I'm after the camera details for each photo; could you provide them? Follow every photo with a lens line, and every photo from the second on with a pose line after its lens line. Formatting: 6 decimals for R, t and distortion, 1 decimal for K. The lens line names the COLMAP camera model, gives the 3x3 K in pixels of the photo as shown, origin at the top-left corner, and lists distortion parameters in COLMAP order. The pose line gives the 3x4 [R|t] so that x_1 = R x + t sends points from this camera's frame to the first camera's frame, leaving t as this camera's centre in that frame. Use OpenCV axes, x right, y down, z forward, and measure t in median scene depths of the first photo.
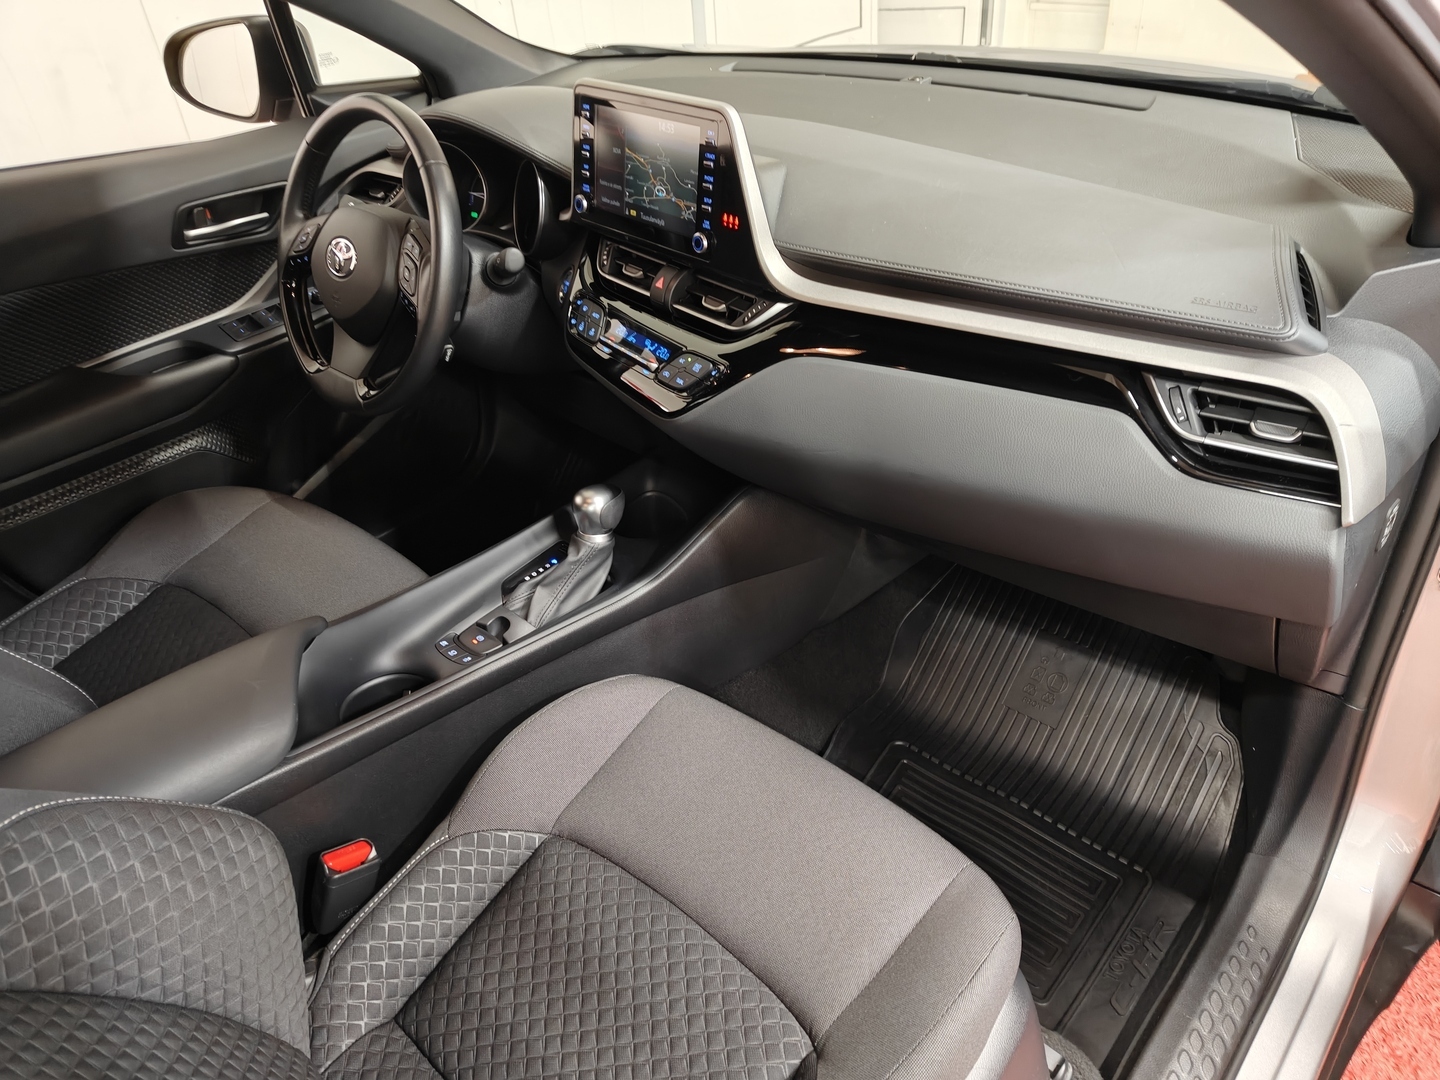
lens RADIAL K [[993.7, 0, 725.9], [0, 993.7, 566.7], [0, 0, 1]] dist [0.001327, -0.012139]
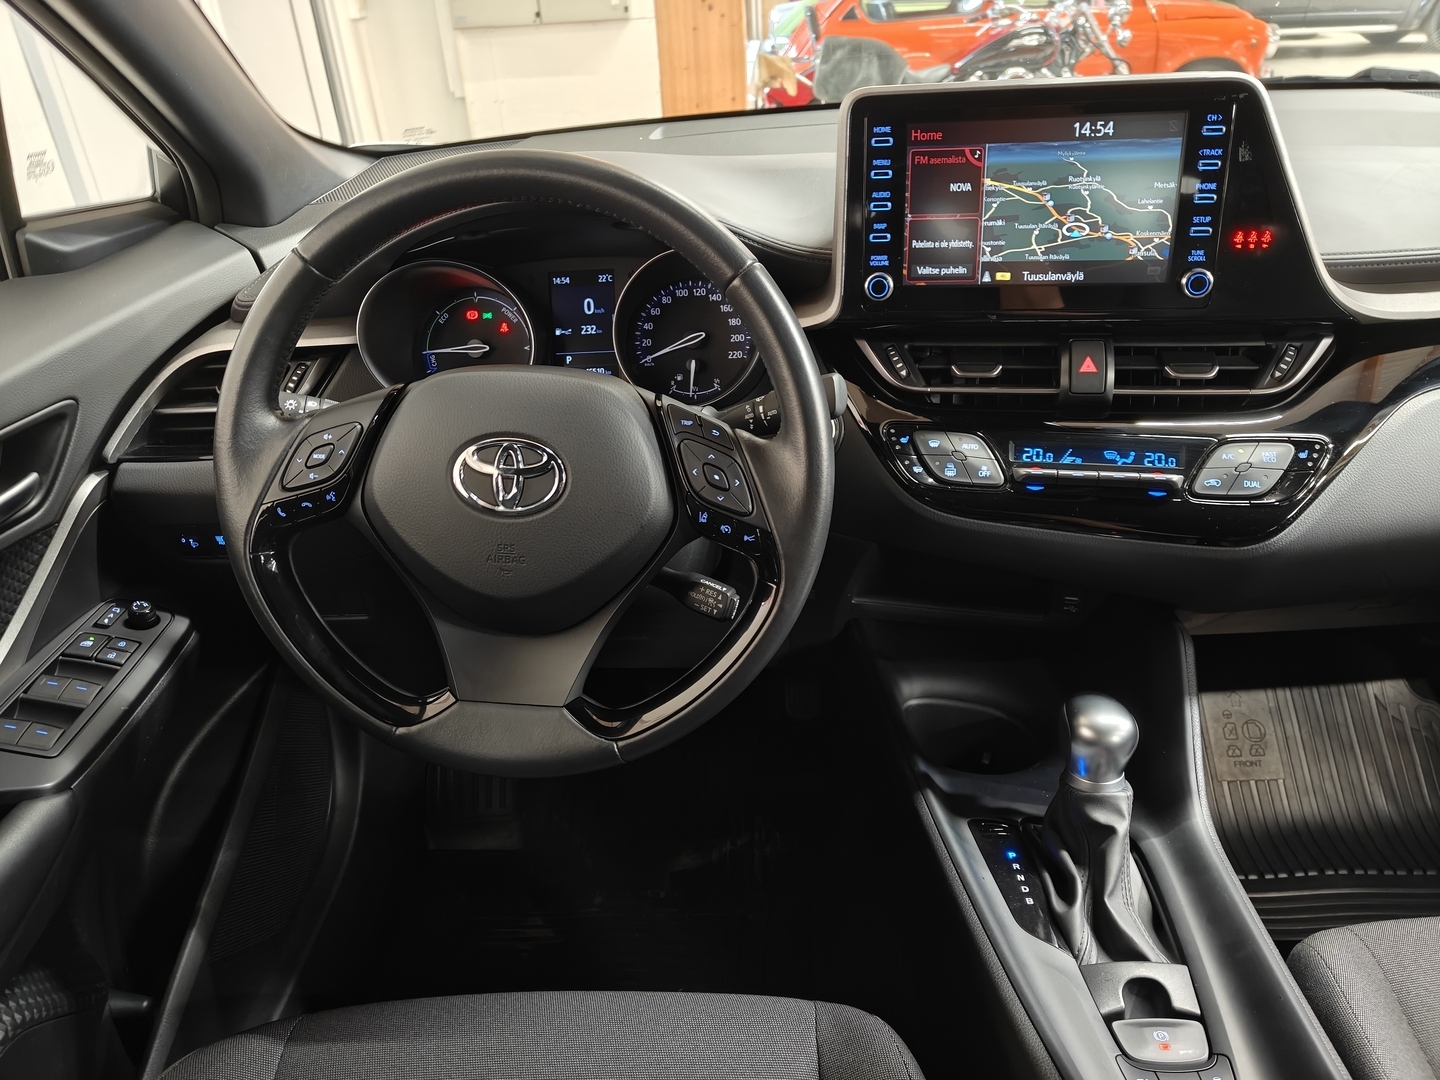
lens RADIAL K [[993.7, 0, 725.9], [0, 993.7, 566.7], [0, 0, 1]] dist [0.001327, -0.012139]
pose [[0.763449, -0.304234, 0.569726, -0.663237], [0.386655, 0.921862, -0.025854, -0.241113], [-0.517343, 0.240025, 0.821428, 0.624629]]
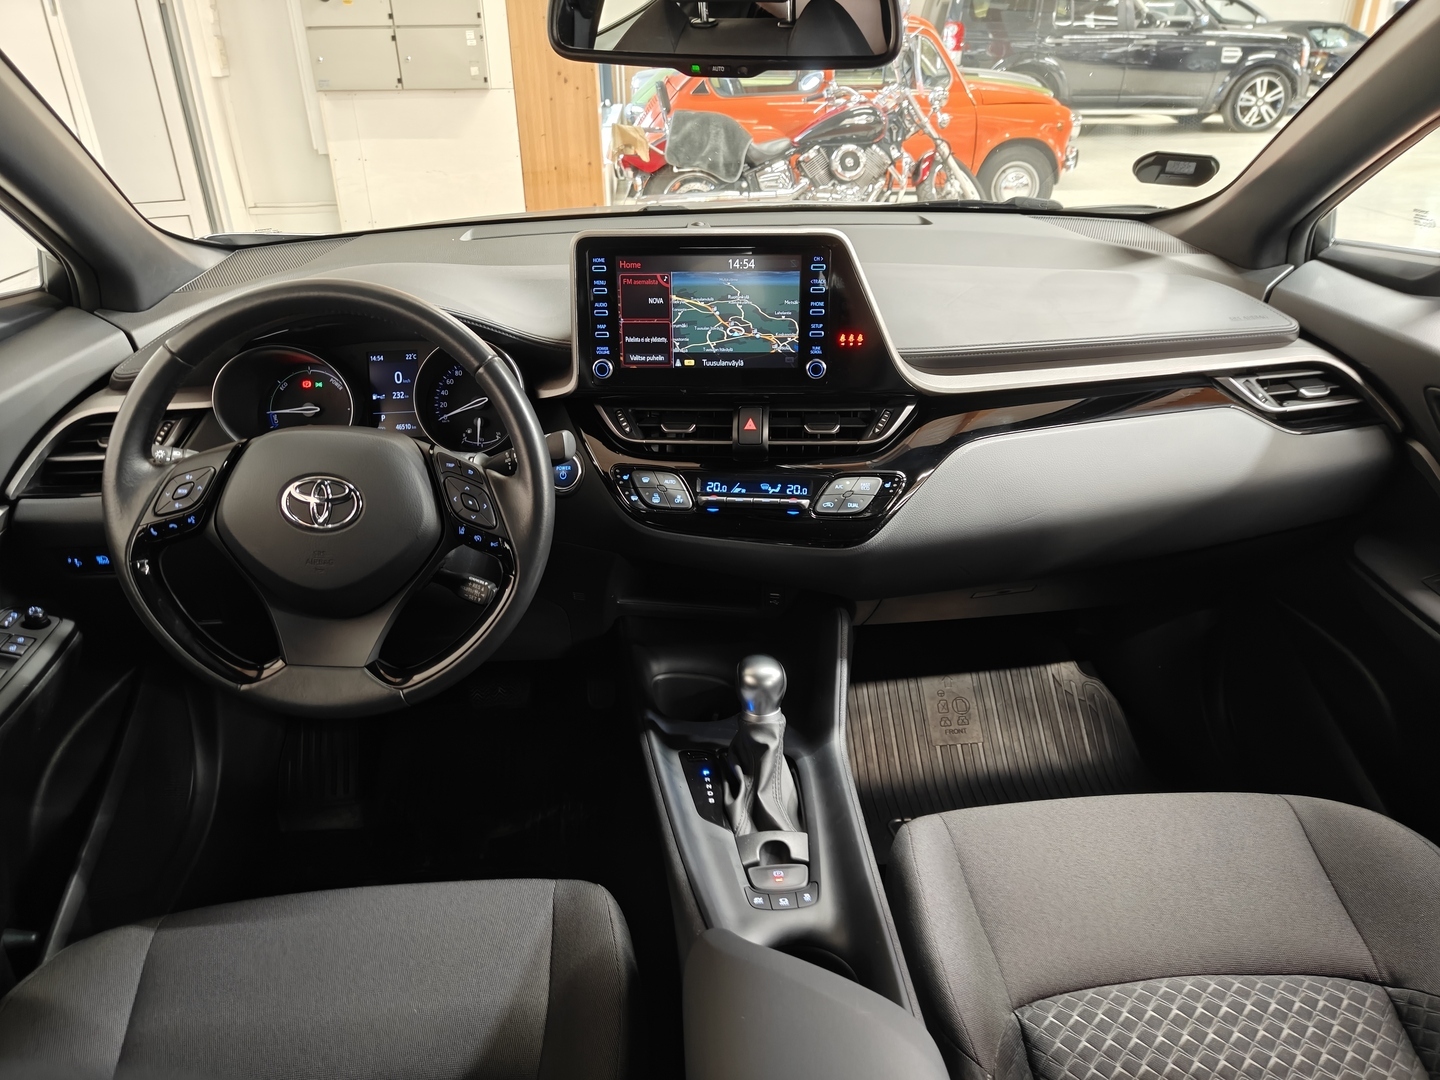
lens RADIAL K [[993.7, 0, 725.9], [0, 993.7, 566.7], [0, 0, 1]] dist [0.001327, -0.012139]
pose [[0.686627, -0.292129, 0.665736, -0.745342], [0.407460, 0.913012, -0.019611, -0.156714], [-0.602096, 0.284726, 0.745930, 0.361477]]
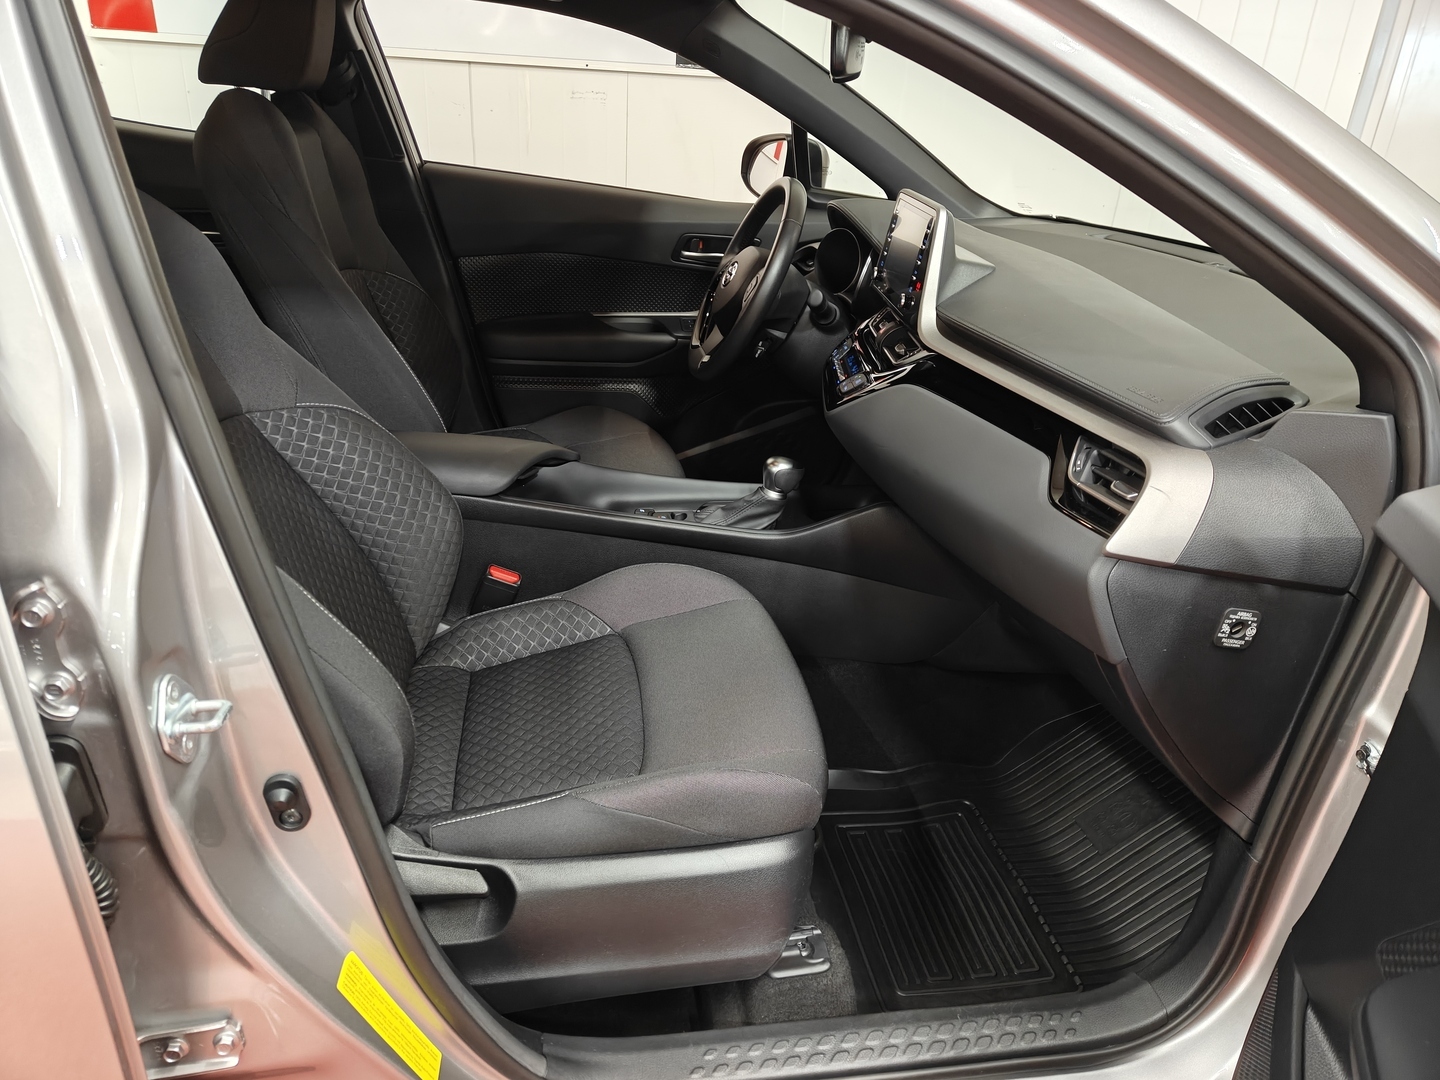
lens RADIAL K [[993.7, 0, 725.9], [0, 993.7, 566.7], [0, 0, 1]] dist [0.001327, -0.012139]
pose [[0.777538, 0.372744, -0.506456, 0.563276], [-0.454879, 0.889480, -0.043712, 0.153660], [0.434189, 0.264364, 0.861157, -0.169597]]
